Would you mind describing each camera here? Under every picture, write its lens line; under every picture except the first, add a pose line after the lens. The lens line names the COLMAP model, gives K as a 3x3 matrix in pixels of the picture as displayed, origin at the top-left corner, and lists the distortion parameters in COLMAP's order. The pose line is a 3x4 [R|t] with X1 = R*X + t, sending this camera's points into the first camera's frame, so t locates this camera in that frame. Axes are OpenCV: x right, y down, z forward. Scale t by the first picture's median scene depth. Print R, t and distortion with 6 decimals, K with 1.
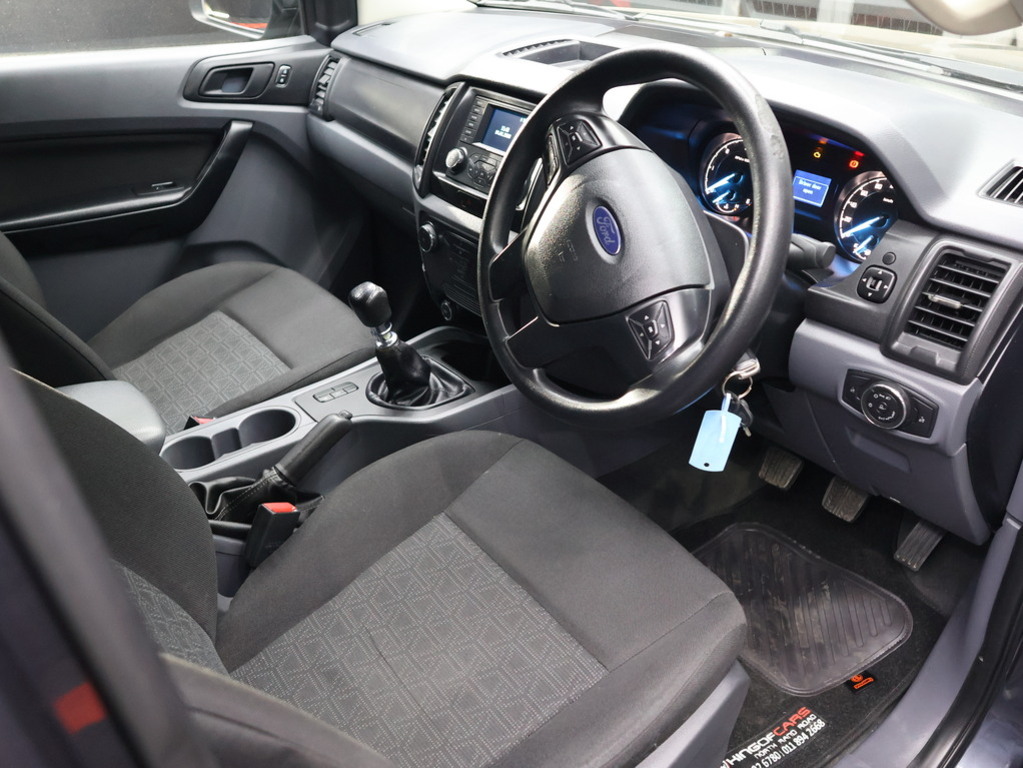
lens RADIAL K [[849.2, 0, 514.6], [0, 849.2, 363.6], [0, 0, 1]] dist [-0.009970, -0.002996]
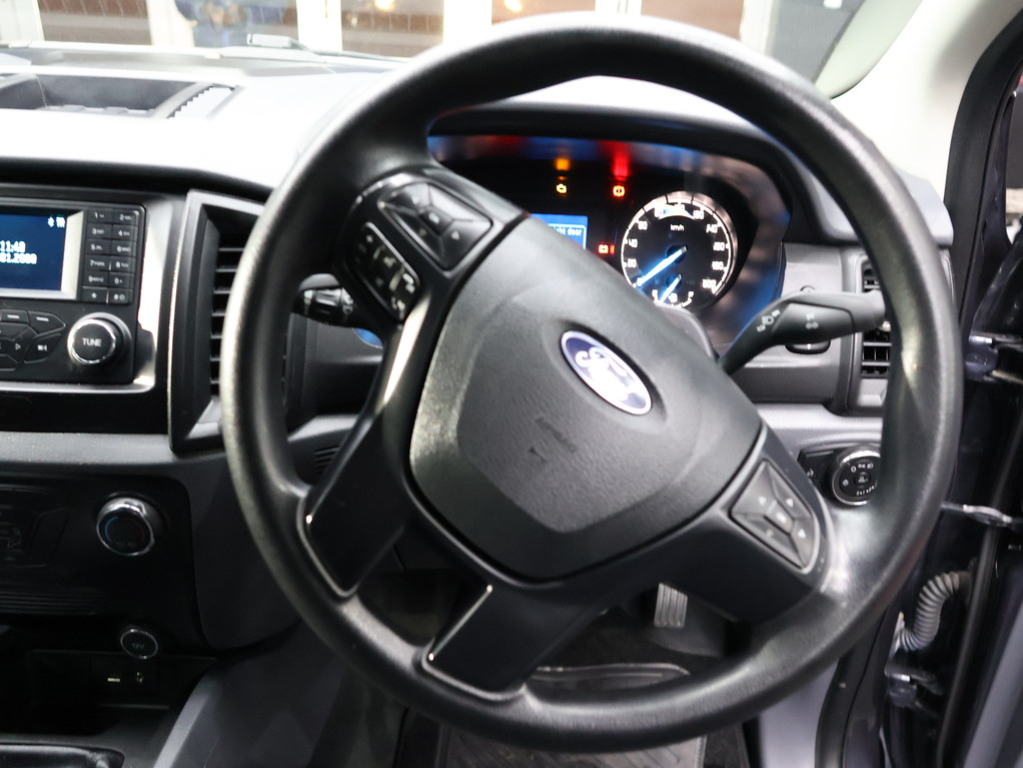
lens RADIAL K [[849.2, 0, 514.6], [0, 849.2, 363.6], [0, 0, 1]] dist [-0.009970, -0.002996]
pose [[0.637394, -0.295710, 0.711537, -0.237360], [0.344304, 0.935416, 0.080325, -0.183622], [-0.689336, 0.193787, 0.698042, 0.564675]]
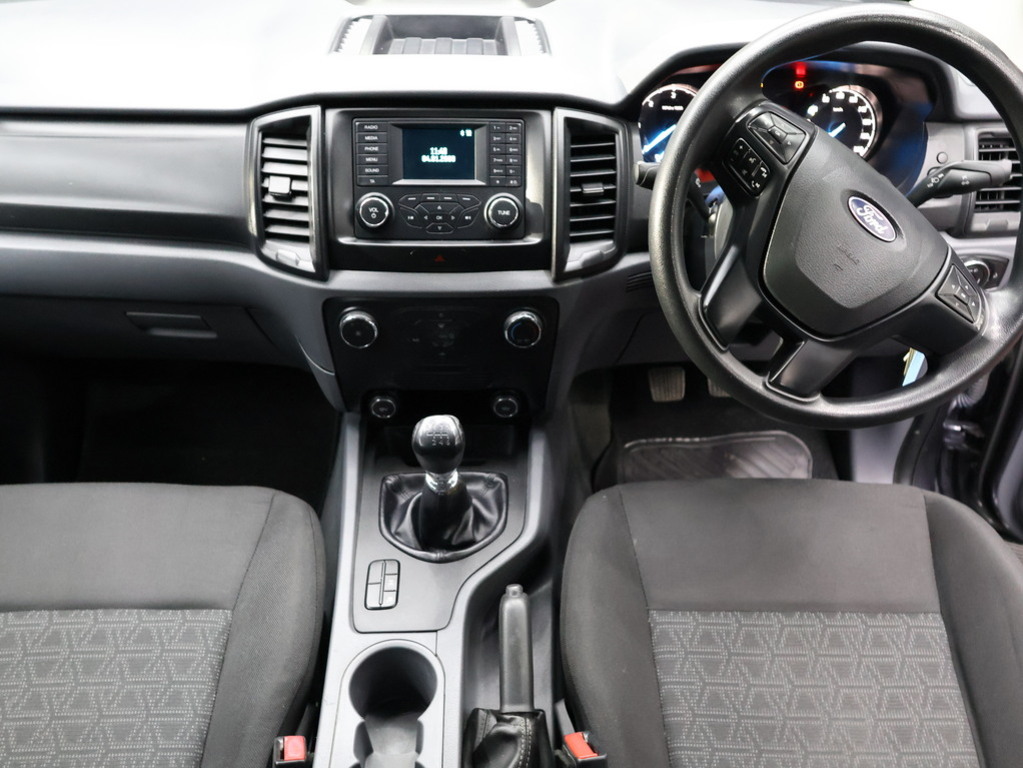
lens RADIAL K [[849.2, 0, 514.6], [0, 849.2, 363.6], [0, 0, 1]] dist [-0.009970, -0.002996]
pose [[0.600871, -0.453728, 0.658092, -0.660630], [0.383488, 0.885985, 0.260708, -0.336784], [-0.701350, 0.095718, 0.706362, 0.532772]]
